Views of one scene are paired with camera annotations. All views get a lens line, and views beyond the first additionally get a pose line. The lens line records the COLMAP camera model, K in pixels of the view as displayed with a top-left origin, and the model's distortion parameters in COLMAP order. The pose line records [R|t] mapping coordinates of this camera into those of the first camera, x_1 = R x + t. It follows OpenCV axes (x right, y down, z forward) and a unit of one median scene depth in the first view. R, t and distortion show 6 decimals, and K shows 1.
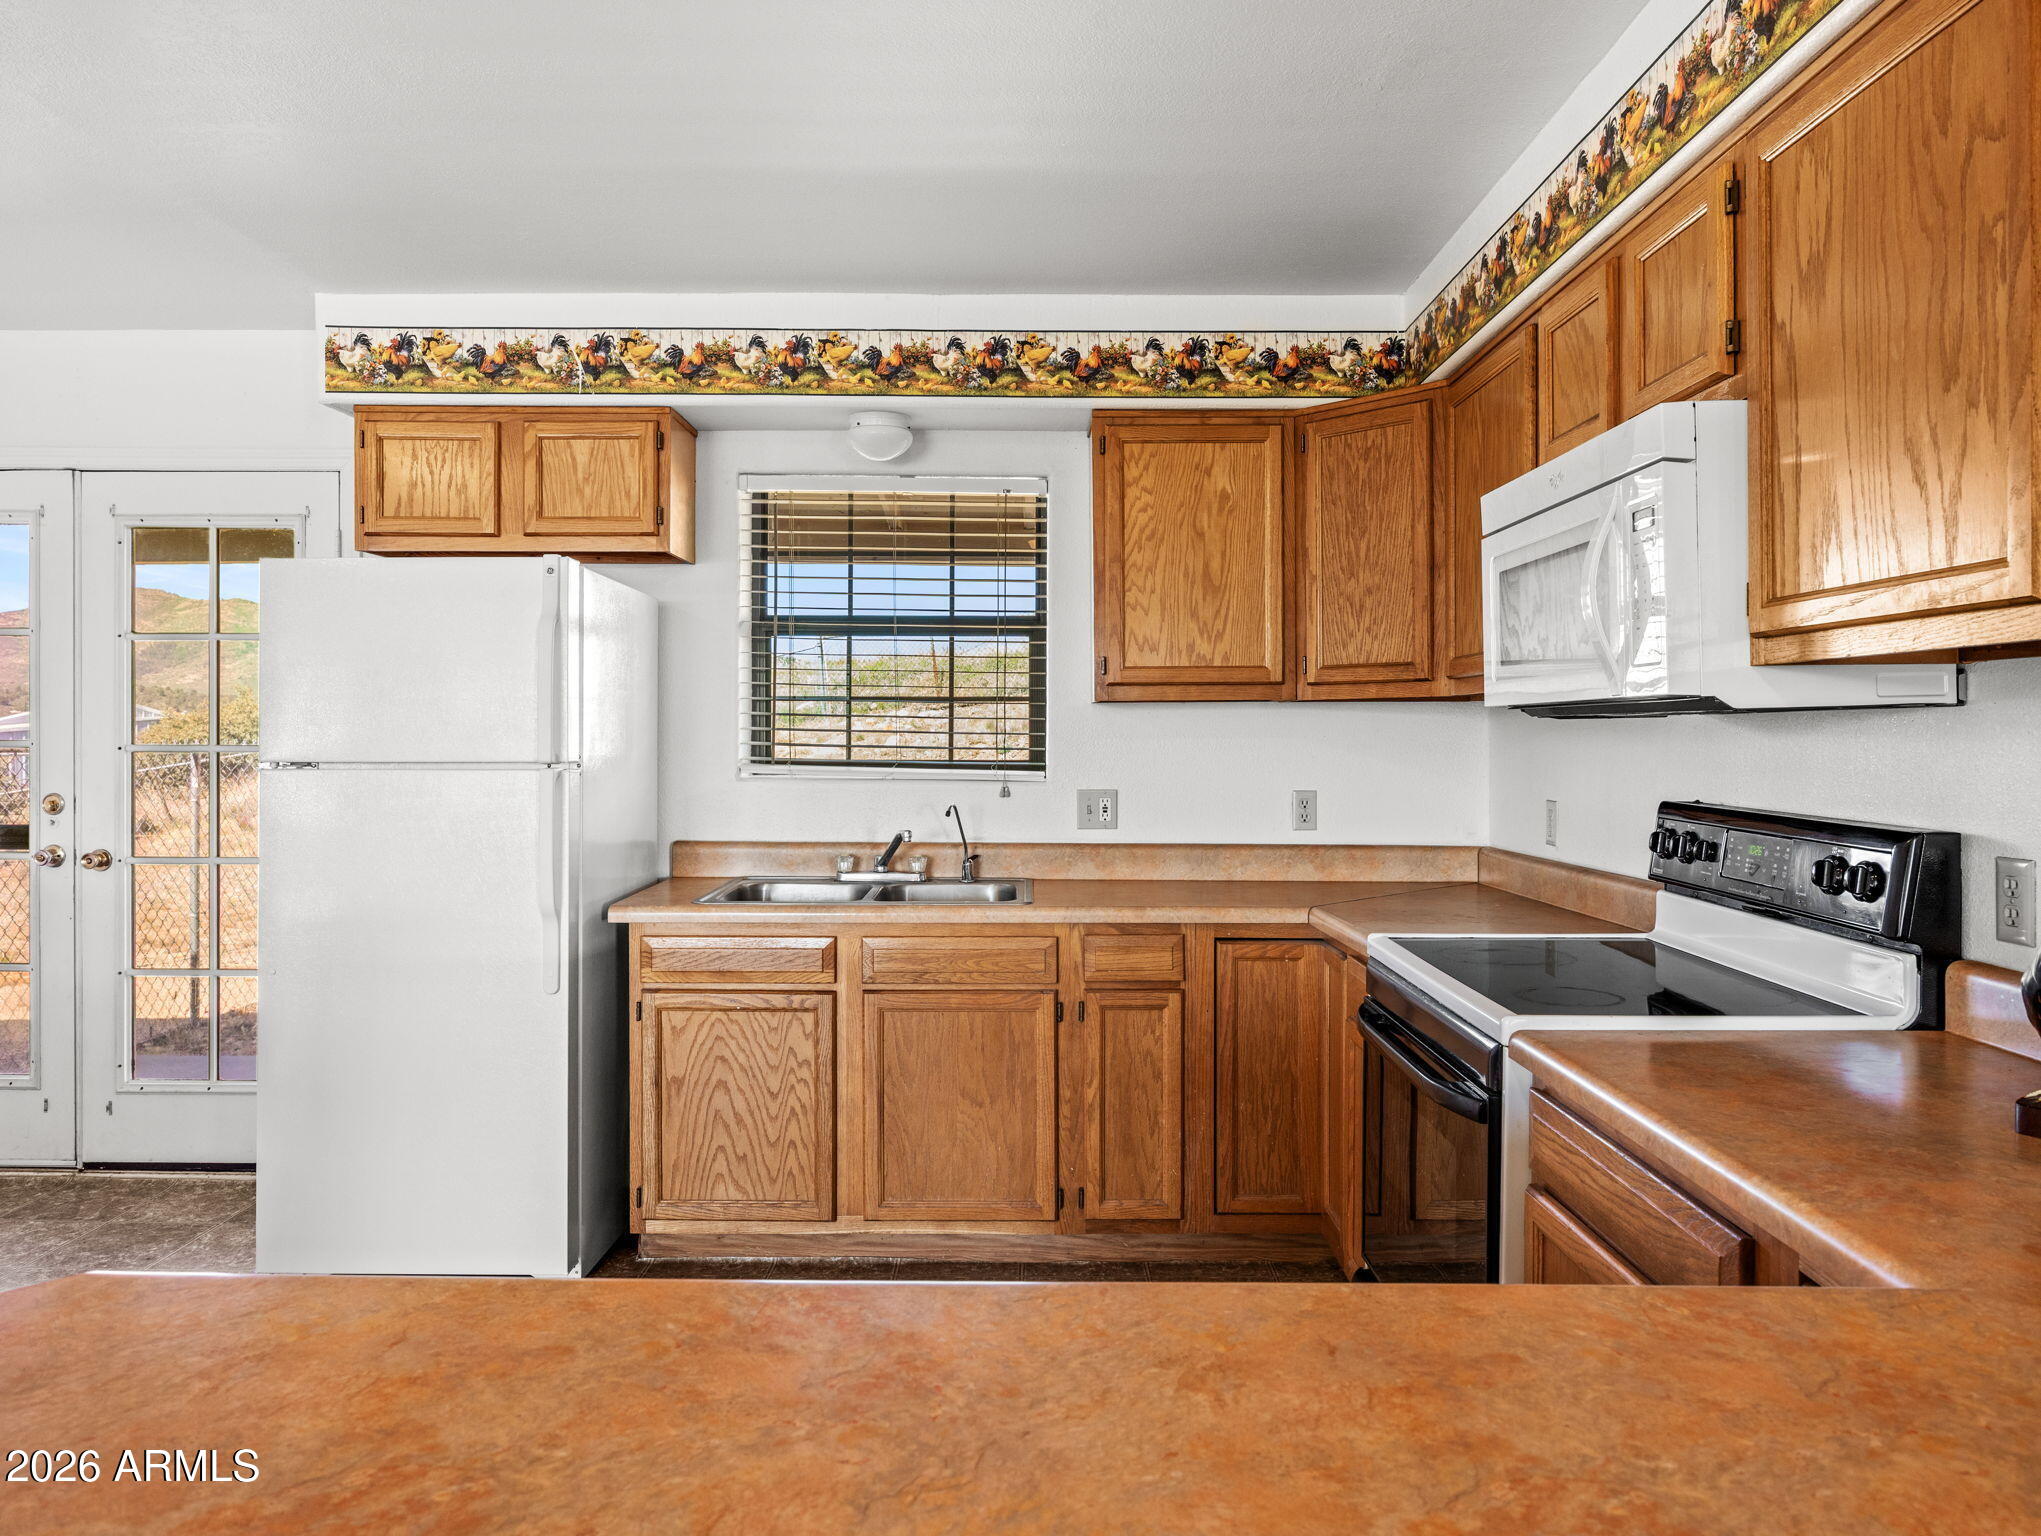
lens RADIAL K [[1376.5, 0, 1036.6], [0, 1376.5, 740.5], [0, 0, 1]] dist [-0.003490, -0.002371]
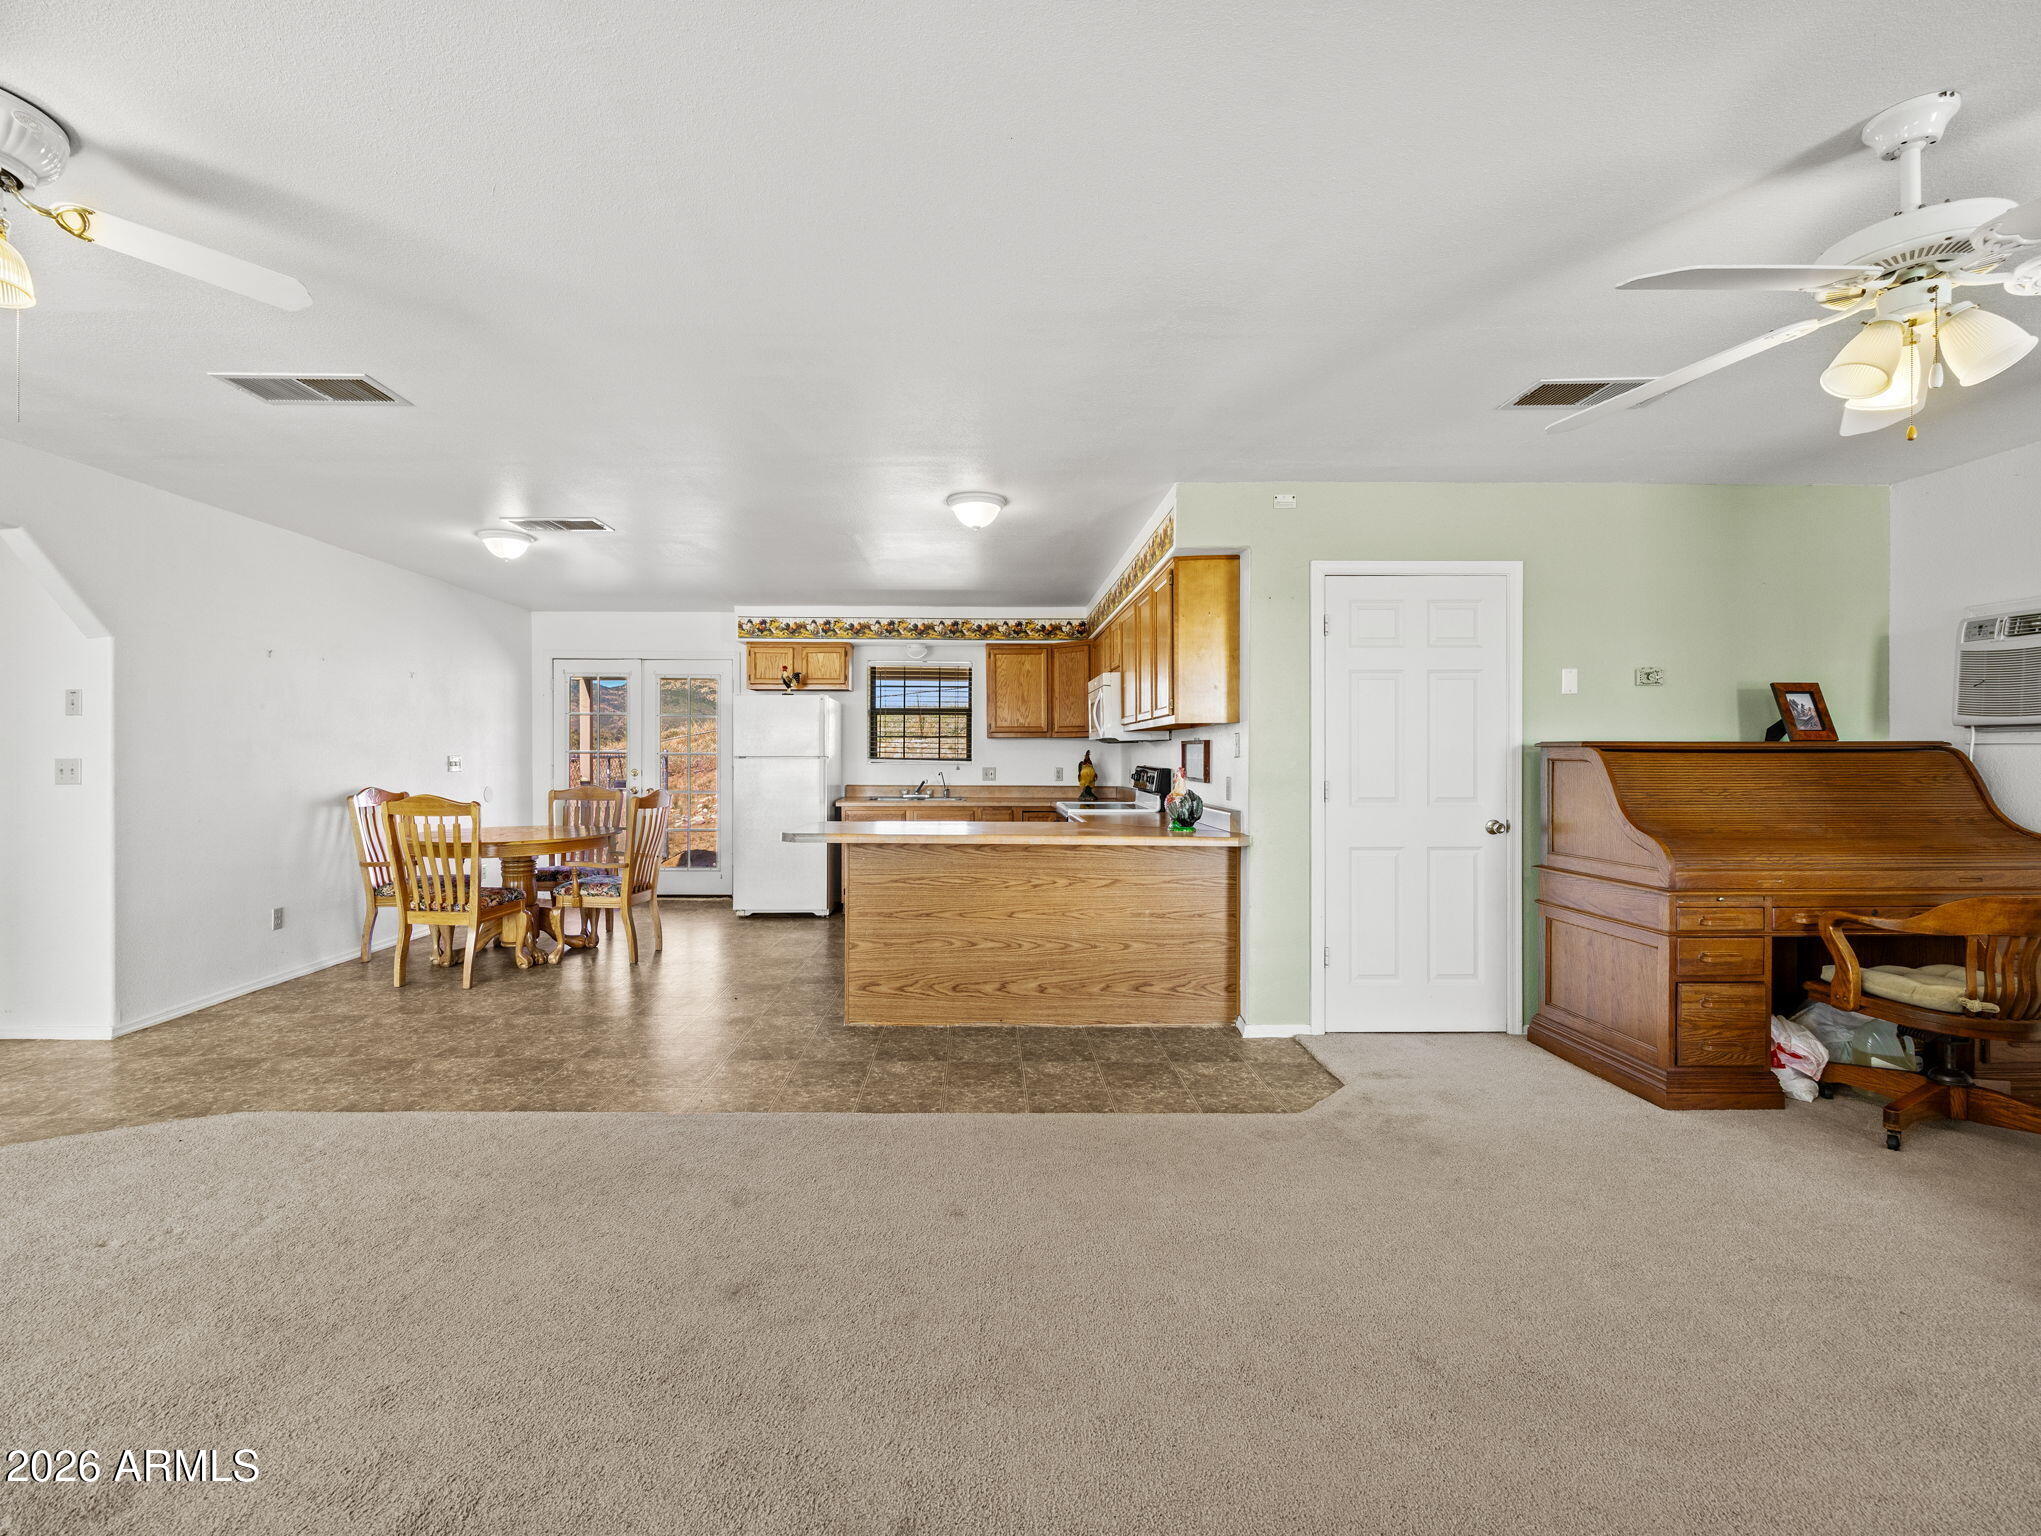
lens RADIAL K [[1019.8, 0, 1000.4], [0, 1019.8, 740.2], [0, 0, 1]] dist [0.022995, -0.000221]
pose [[0.999786, -0.000686, 0.020671, 0.025400], [0.001089, 0.999809, -0.019492, 0.021943], [-0.020654, 0.019511, 0.999596, -1.303953]]
